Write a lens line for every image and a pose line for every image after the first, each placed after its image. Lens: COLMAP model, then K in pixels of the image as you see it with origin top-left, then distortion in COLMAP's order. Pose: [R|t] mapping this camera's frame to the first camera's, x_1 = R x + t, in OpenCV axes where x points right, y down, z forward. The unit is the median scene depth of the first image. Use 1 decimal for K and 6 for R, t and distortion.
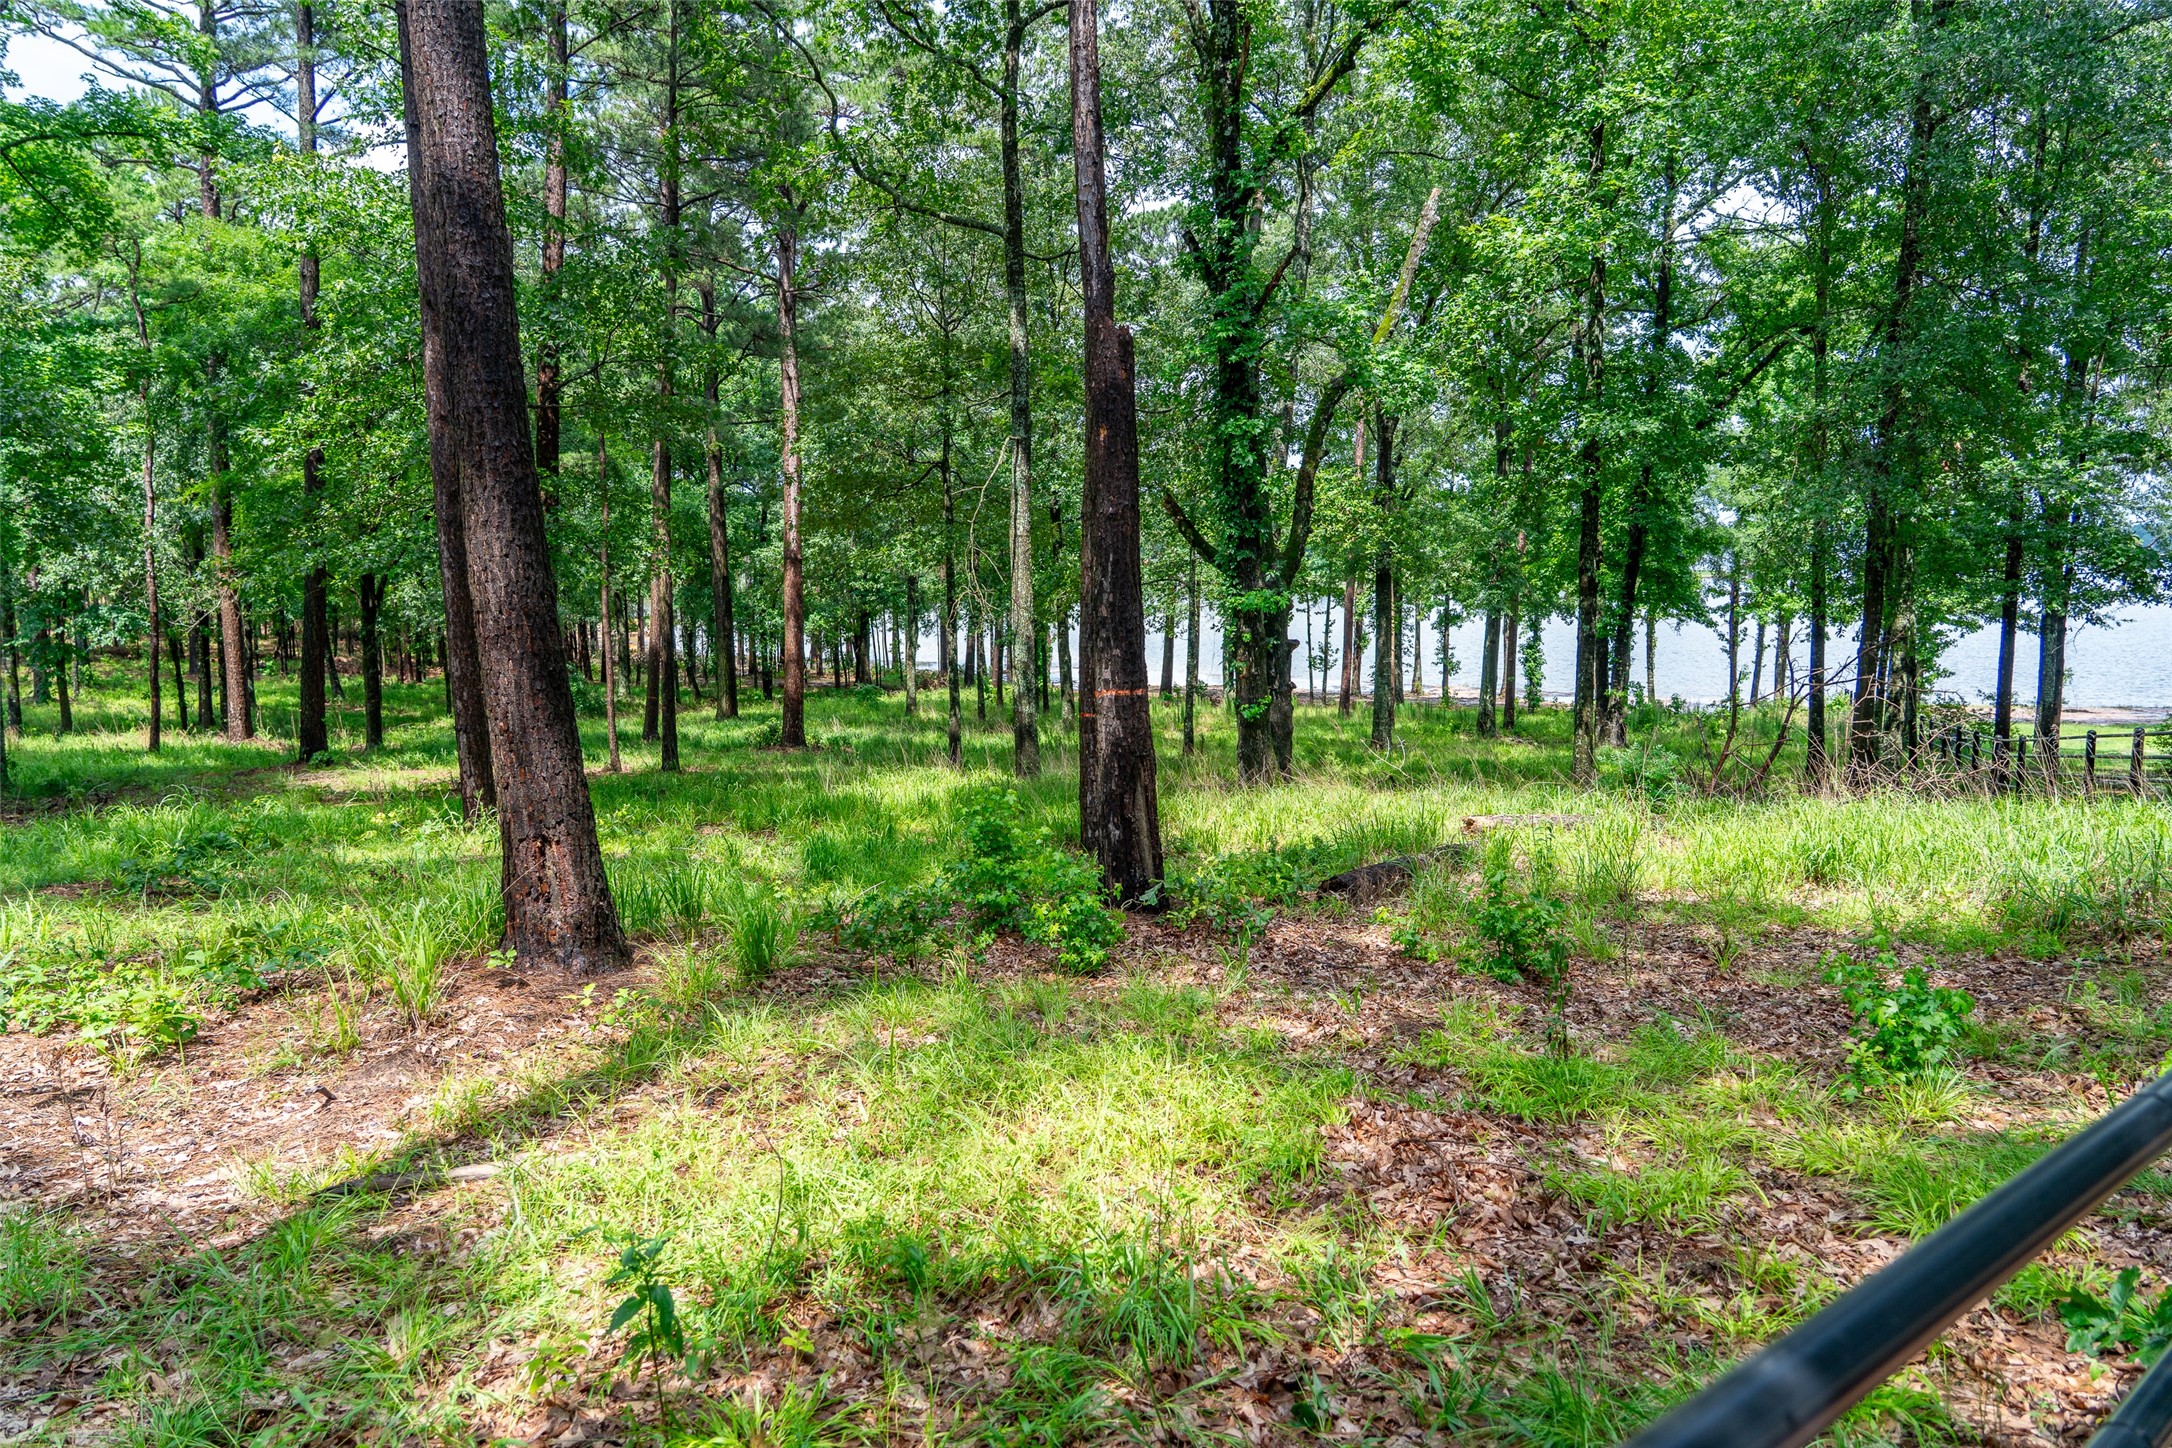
lens RADIAL K [[1462.5, 0, 1095.8], [0, 1462.5, 737.0], [0, 0, 1]] dist [-0.014253, 0.007702]
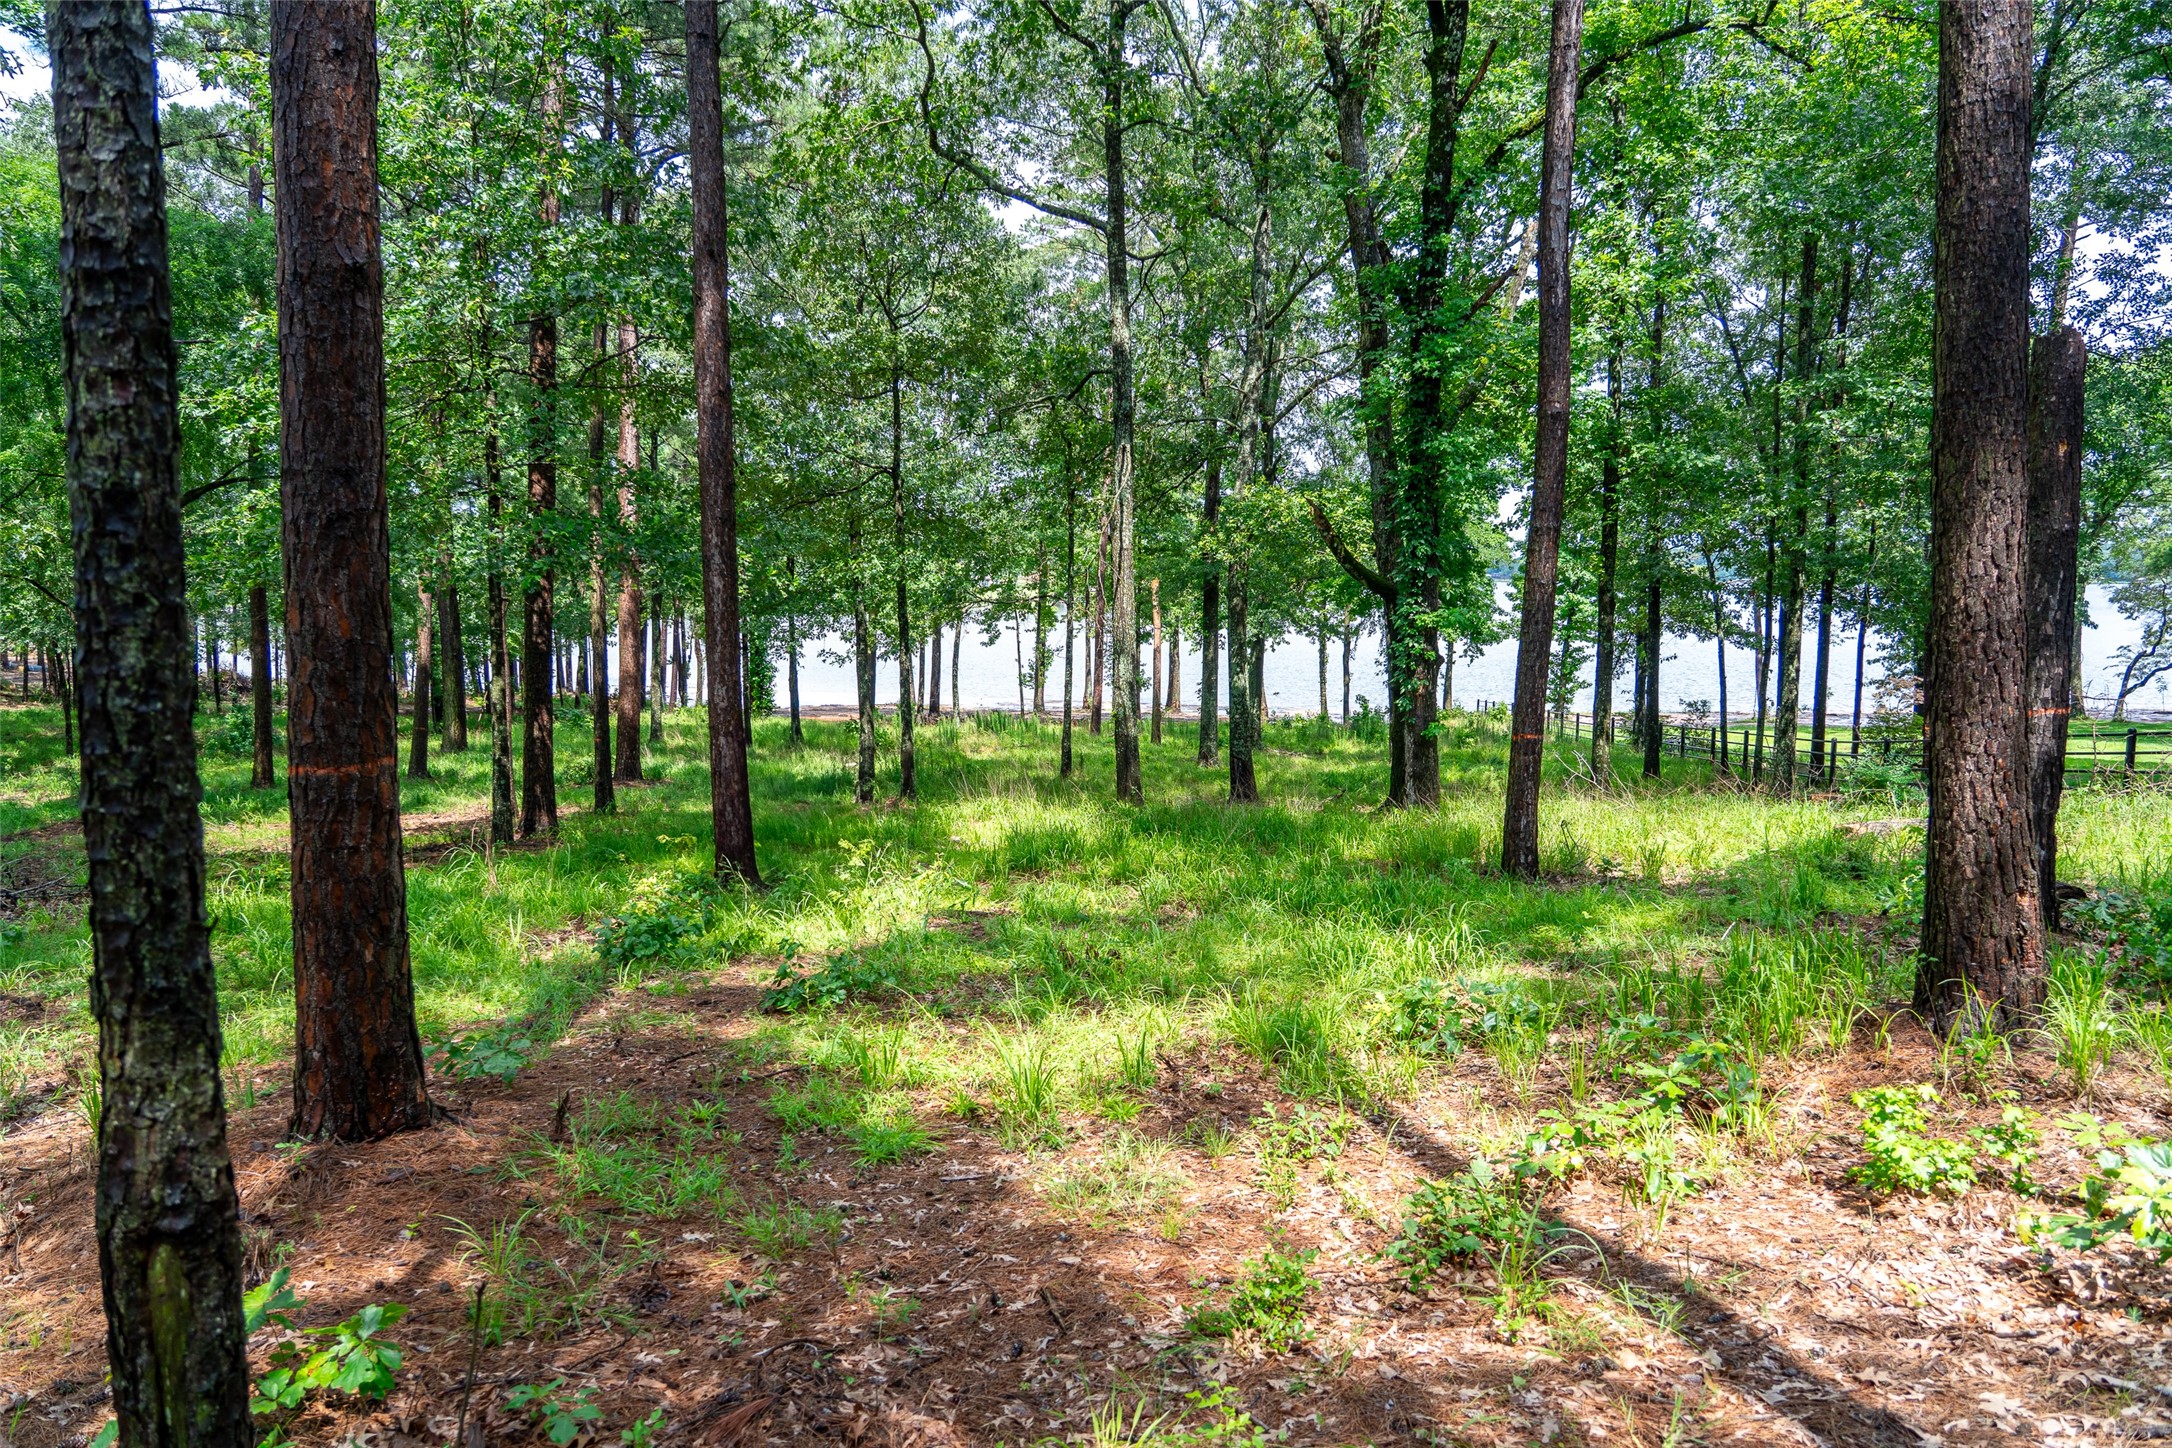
lens RADIAL K [[1462.5, 0, 1097.7], [0, 1462.5, 741.3], [0, 0, 1]] dist [-0.014253, 0.007702]
pose [[0.950428, -0.021660, 0.310189, -0.370888], [0.024406, 0.999690, -0.004974, -0.009863], [-0.309985, 0.012298, 0.950662, 0.112245]]
